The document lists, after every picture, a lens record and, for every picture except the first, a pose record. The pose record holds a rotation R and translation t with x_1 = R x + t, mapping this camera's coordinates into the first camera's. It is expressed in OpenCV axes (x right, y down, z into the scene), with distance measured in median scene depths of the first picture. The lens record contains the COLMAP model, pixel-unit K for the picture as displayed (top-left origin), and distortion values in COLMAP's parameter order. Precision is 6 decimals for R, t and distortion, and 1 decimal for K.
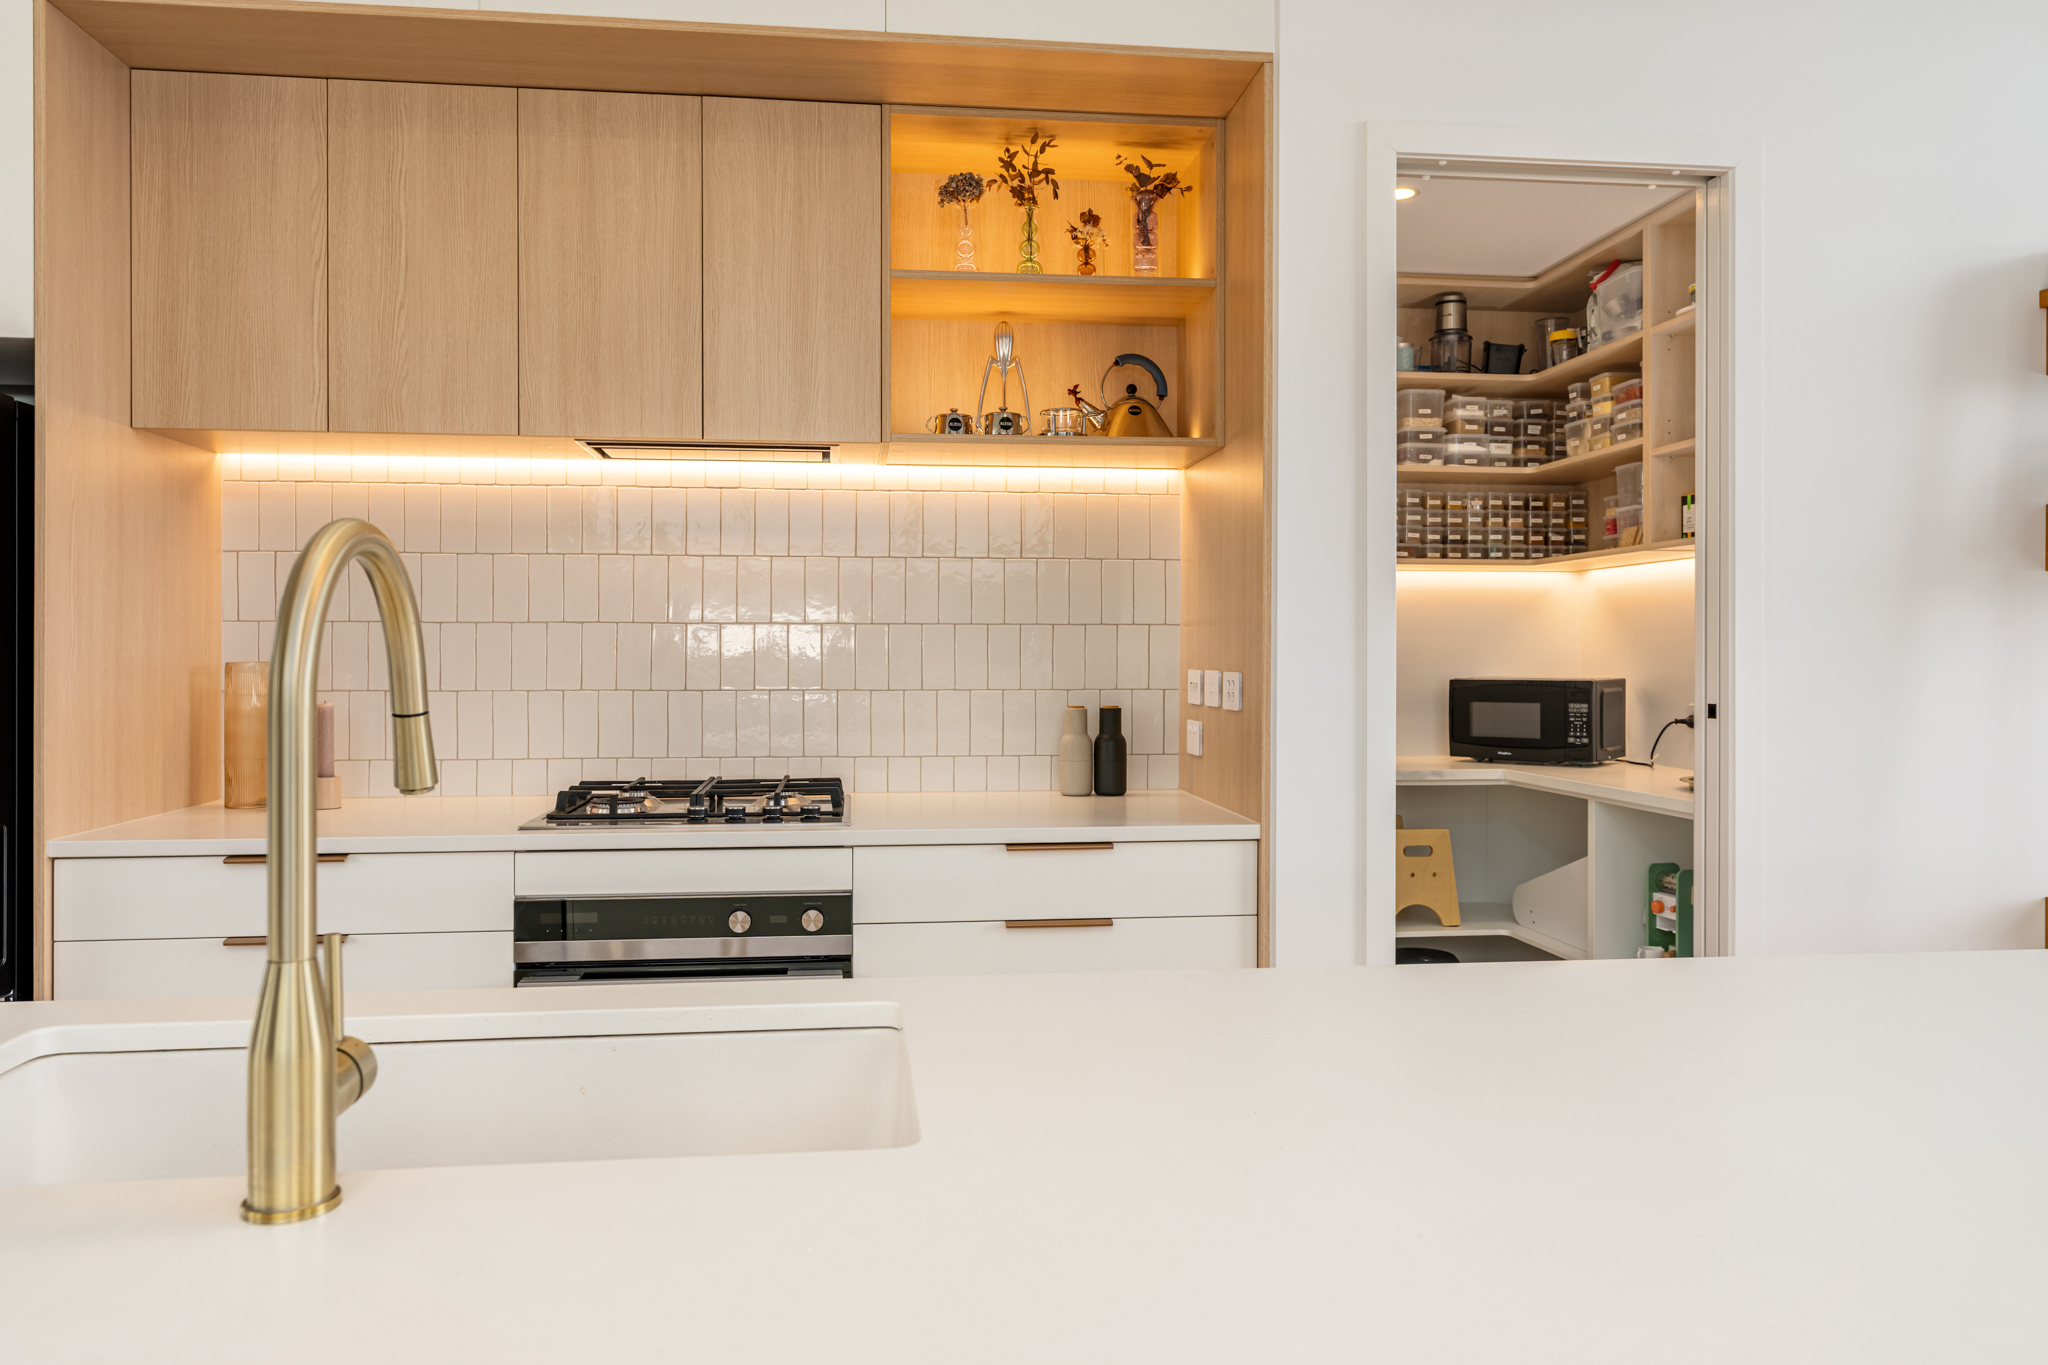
lens RADIAL K [[1421.0, 0, 1028.5], [0, 1421.0, 668.5], [0, 0, 1]] dist [-0.001383, 0.000882]
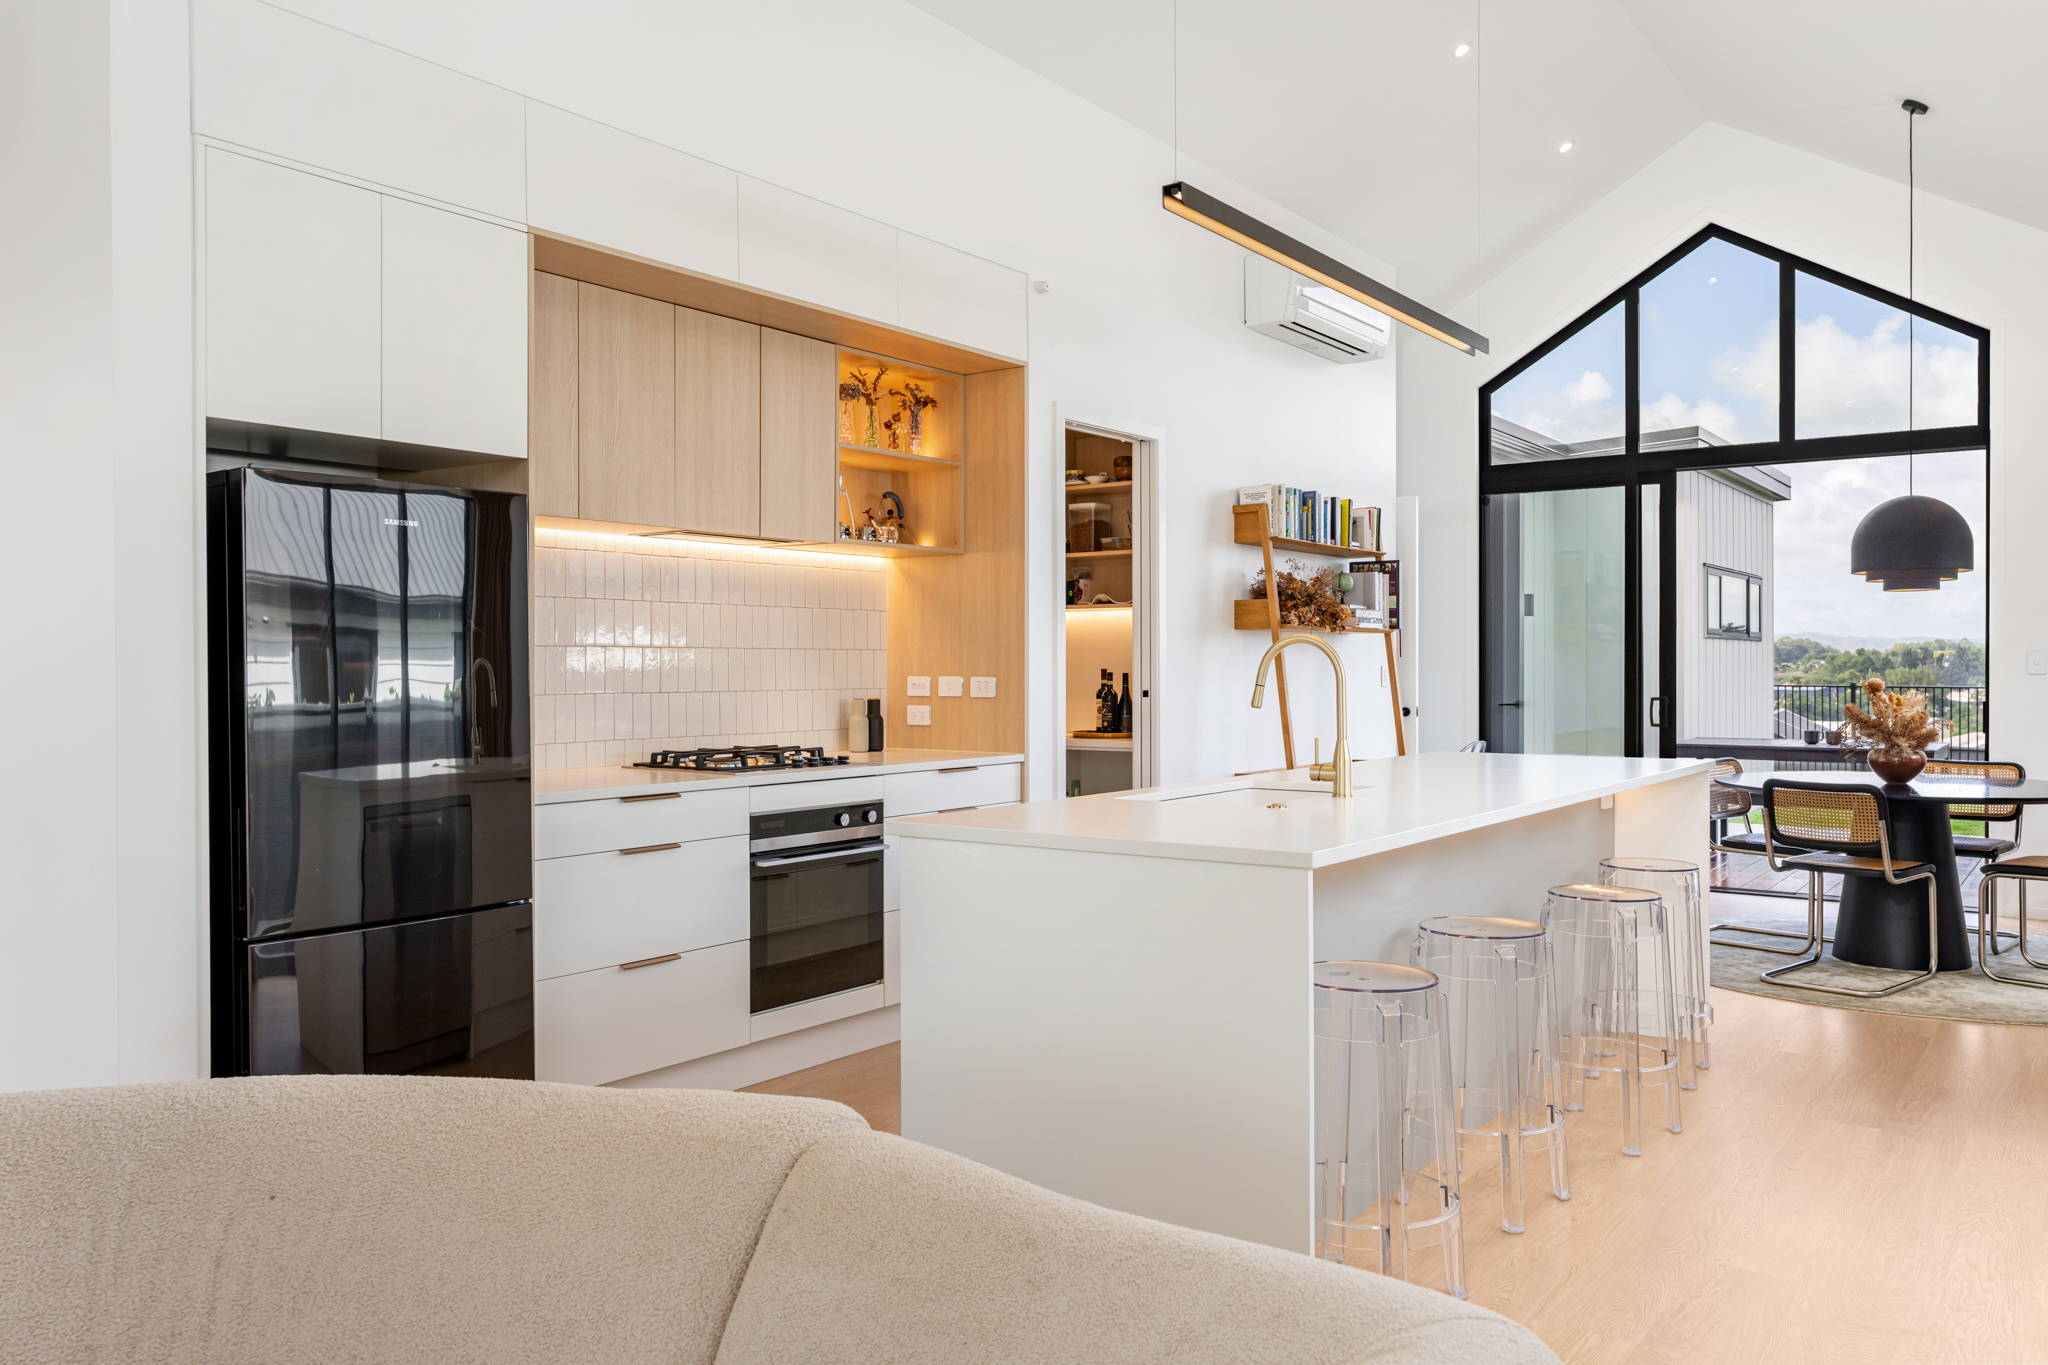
lens RADIAL K [[1528.2, 0, 1023.0], [0, 1528.2, 679.3], [0, 0, 1]] dist [-0.006716, -0.002246]
pose [[0.685316, -0.008543, 0.728196, -1.215614], [0.012164, 0.999926, 0.000283, 0.005804], [-0.728144, 0.008664, 0.685369, -0.388688]]
